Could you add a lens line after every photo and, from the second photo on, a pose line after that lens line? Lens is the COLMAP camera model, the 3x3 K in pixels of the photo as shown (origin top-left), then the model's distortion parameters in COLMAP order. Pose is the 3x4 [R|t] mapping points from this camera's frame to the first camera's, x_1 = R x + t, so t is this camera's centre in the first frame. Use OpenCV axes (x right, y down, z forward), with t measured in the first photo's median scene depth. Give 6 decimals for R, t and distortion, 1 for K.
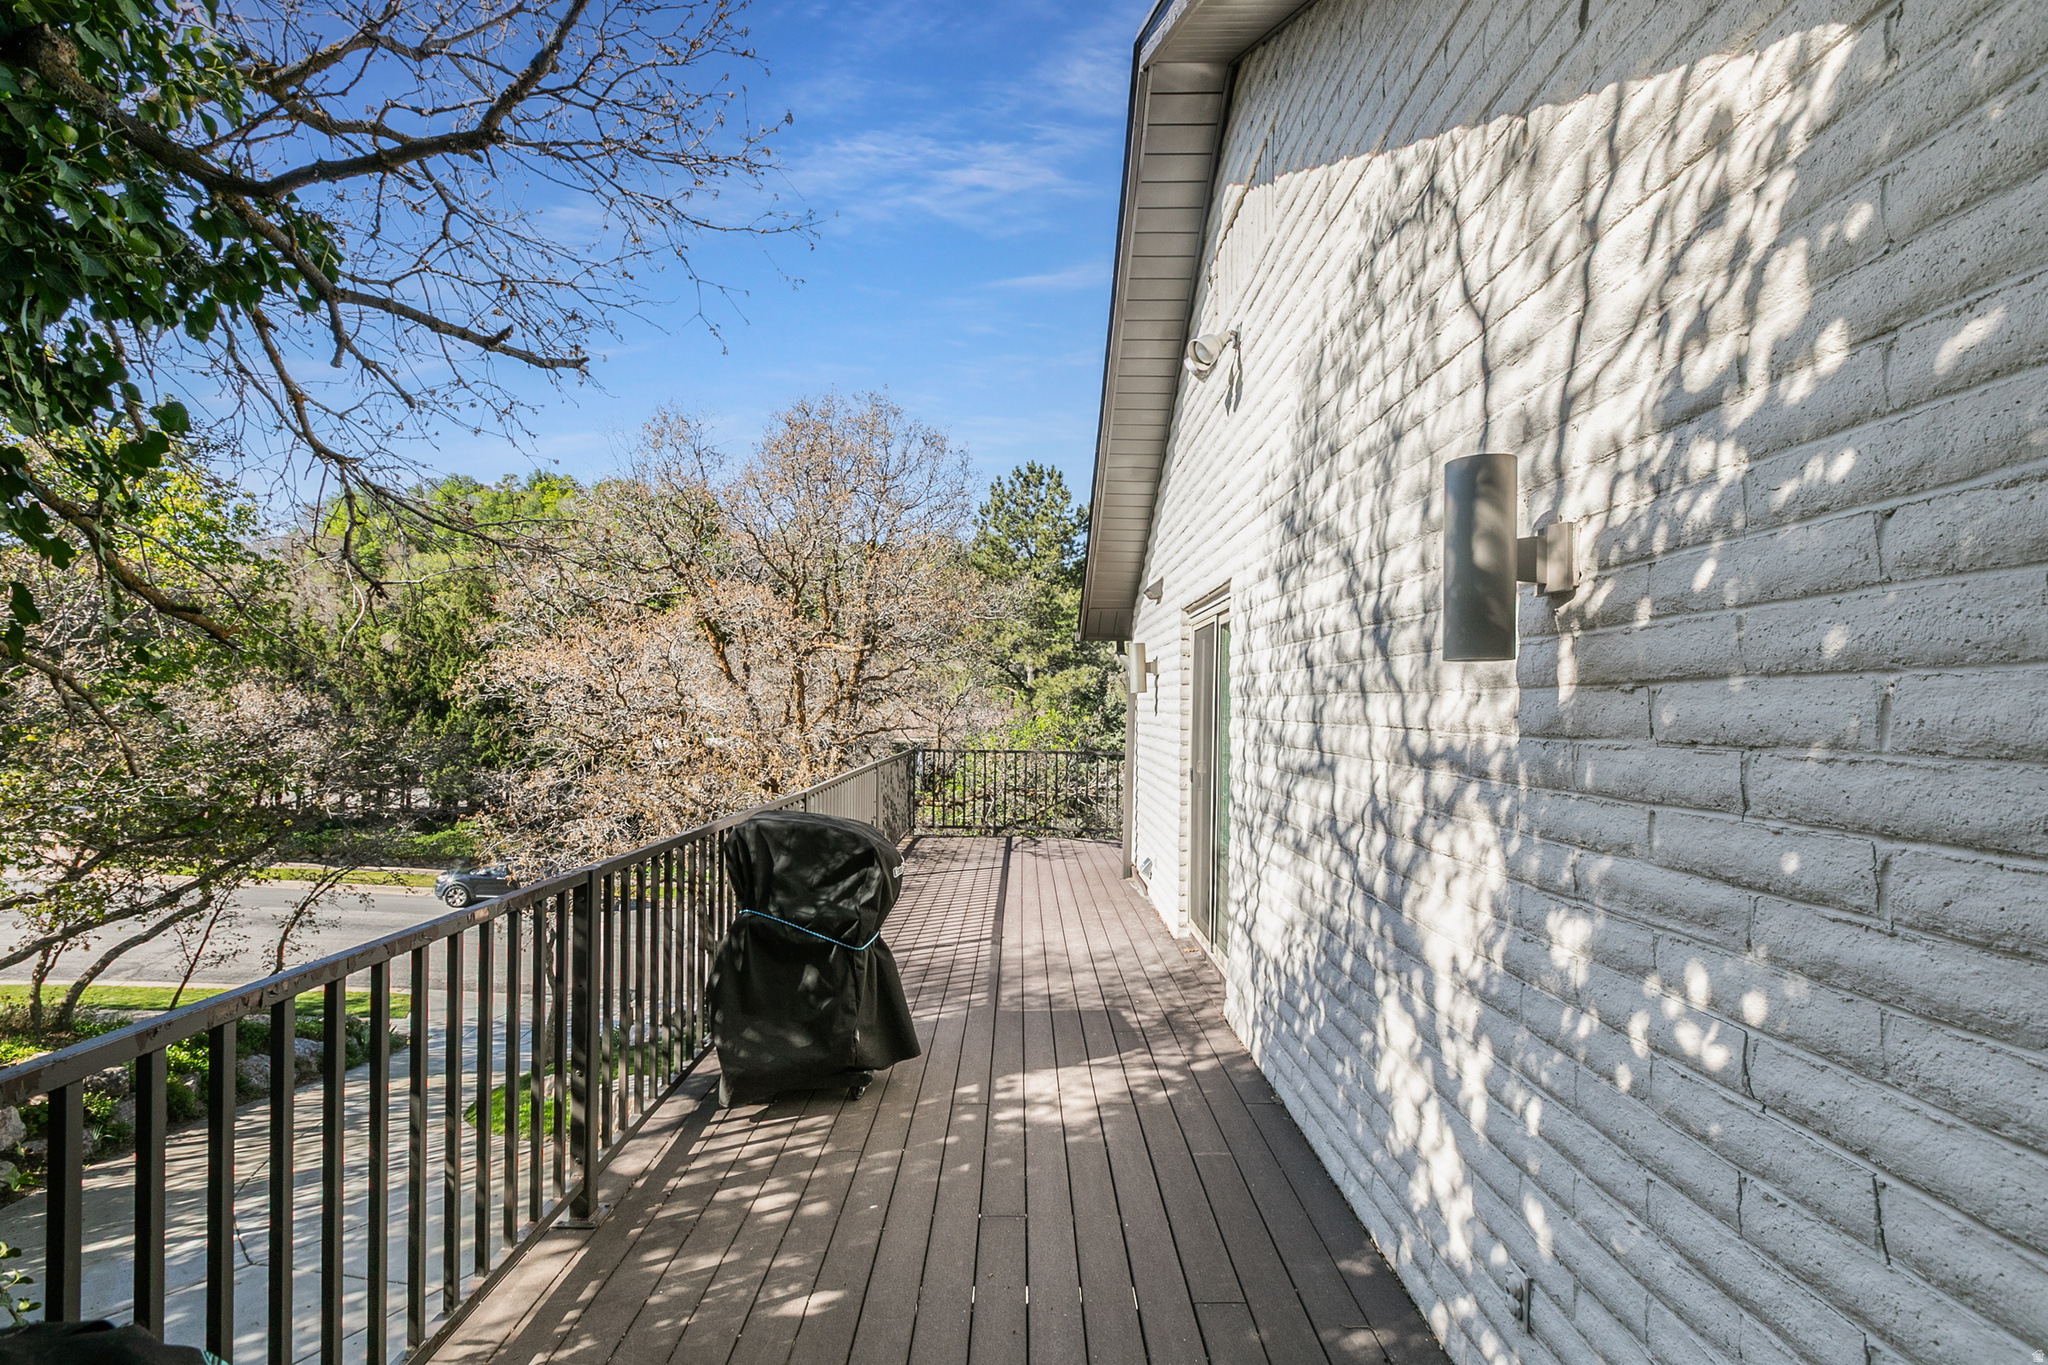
lens RADIAL K [[923.0, 0, 1024.5], [0, 923.0, 698.4], [0, 0, 1]] dist [0.008069, -0.002770]
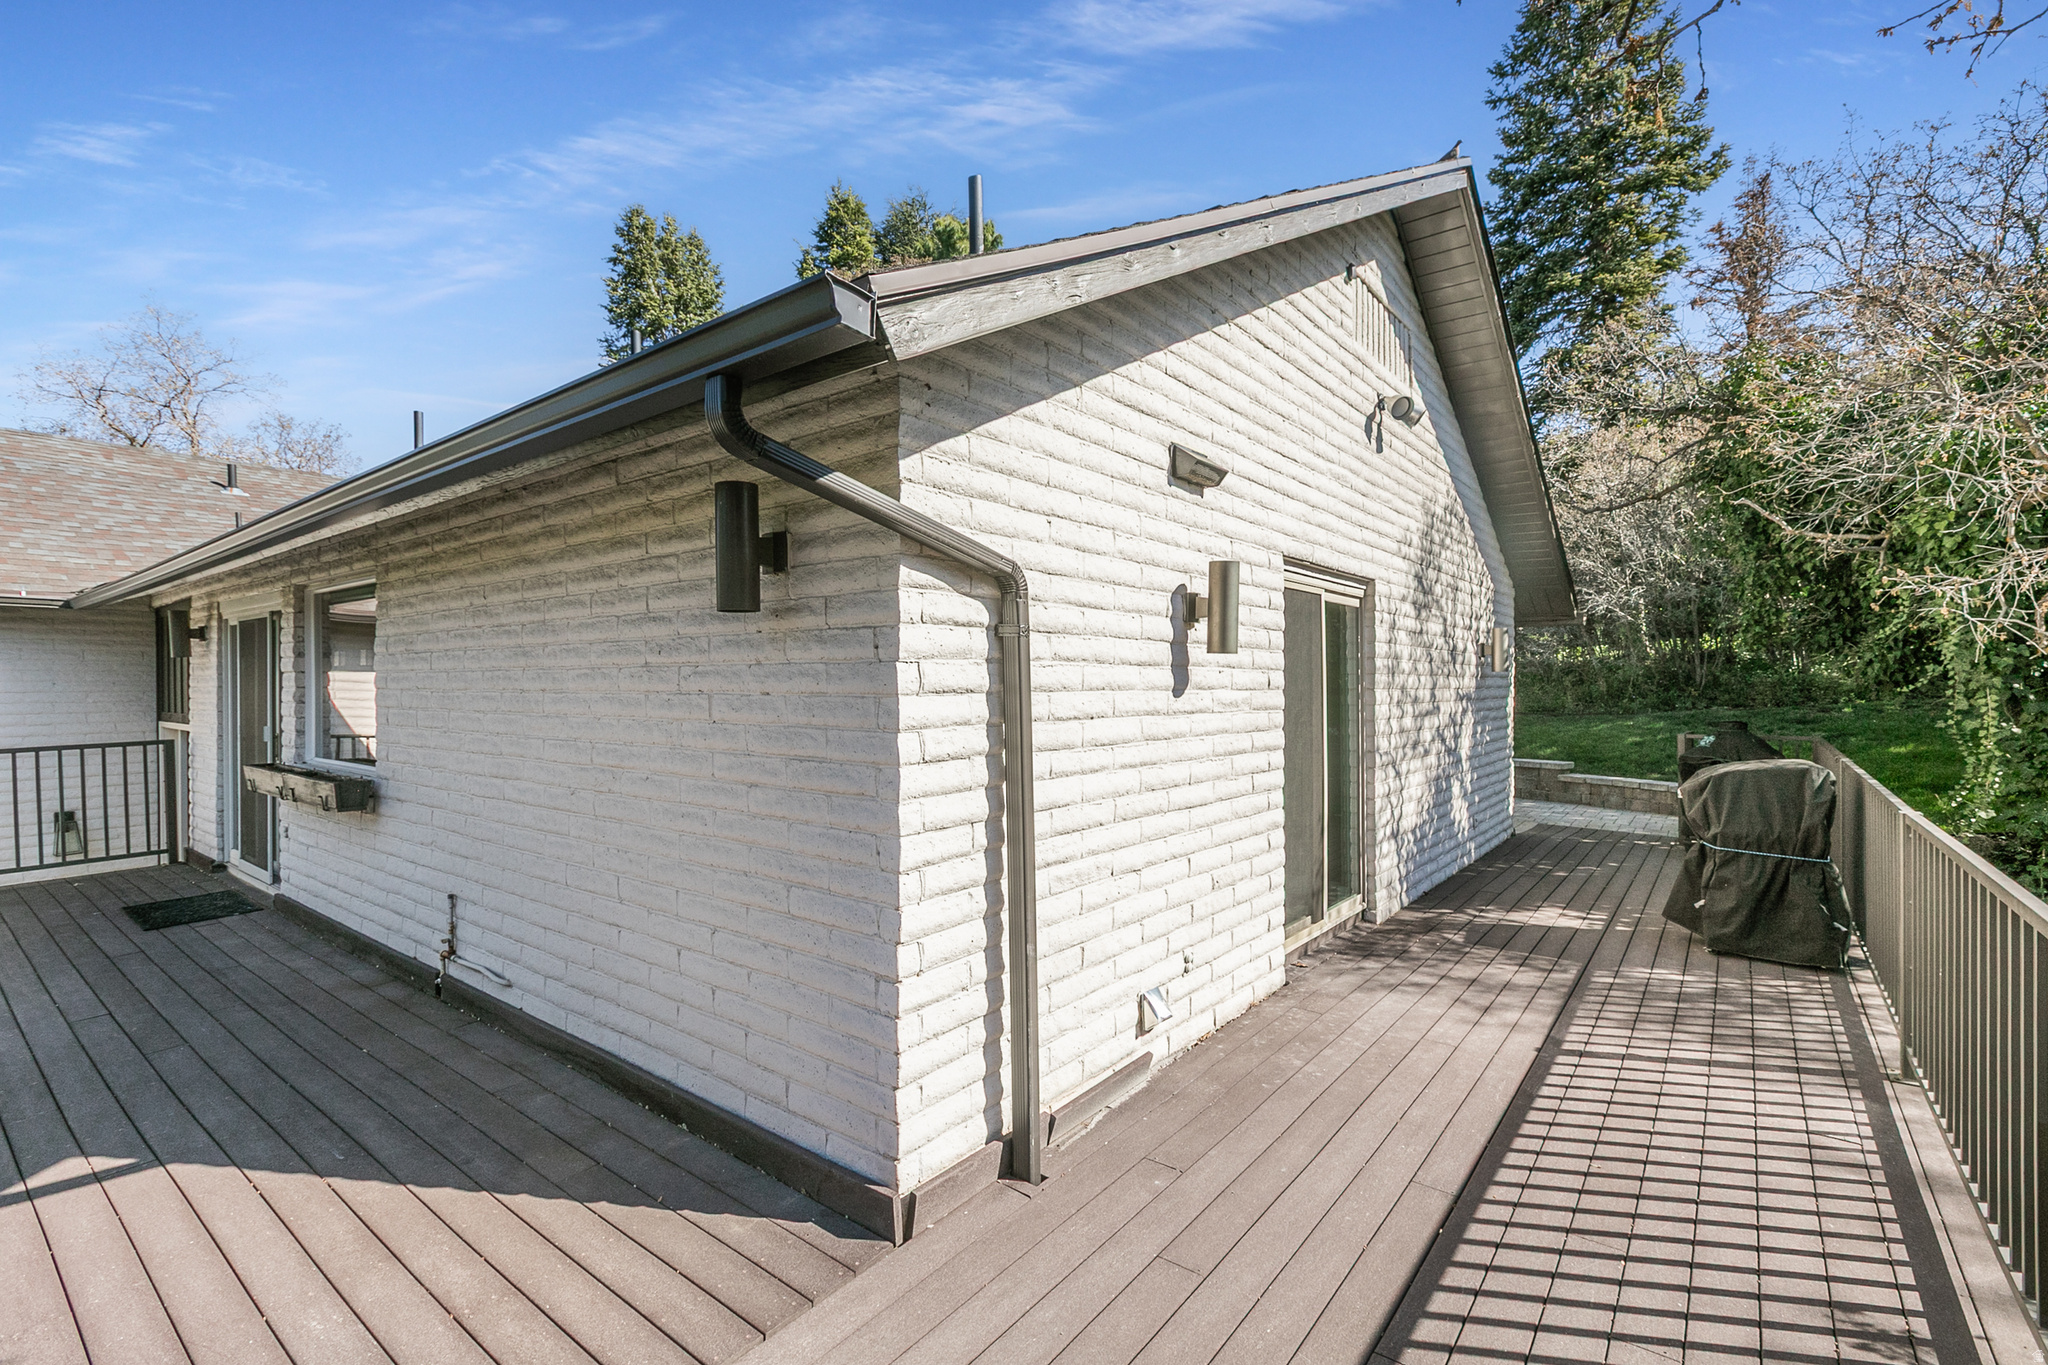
lens RADIAL K [[923.0, 0, 1025.1], [0, 923.0, 685.5], [0, 0, 1]] dist [0.008069, -0.002770]
pose [[-0.788781, -0.007248, 0.614632, -0.205740], [-0.009920, 0.999950, -0.000938, 0.024545], [-0.614594, -0.006837, -0.788814, 2.644809]]
